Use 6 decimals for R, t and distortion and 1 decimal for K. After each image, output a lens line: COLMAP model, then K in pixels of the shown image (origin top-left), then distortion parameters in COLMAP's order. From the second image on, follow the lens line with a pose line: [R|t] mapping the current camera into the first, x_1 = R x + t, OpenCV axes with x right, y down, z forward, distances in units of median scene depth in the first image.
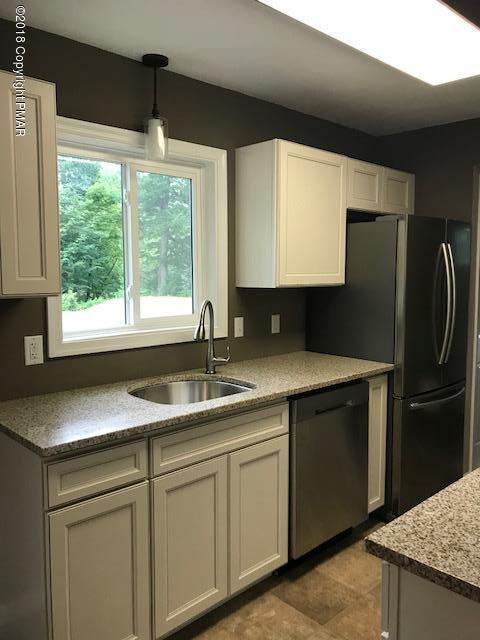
lens RADIAL K [[524.7, 0, 240.0], [0, 524.7, 320.0], [0, 0, 1]] dist [0.013302, 0.003087]
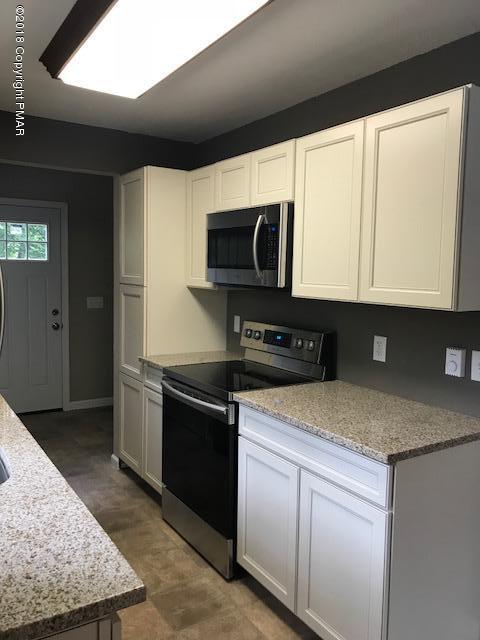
lens RADIAL K [[509.4, 0, 240.0], [0, 509.4, 320.0], [0, 0, 1]] dist [-0.005887, -0.005284]
pose [[-0.176468, 0.103962, -0.978801, 0.831242], [-0.112872, 0.985710, 0.125046, -0.104117], [0.977813, 0.132546, -0.162211, 0.967362]]
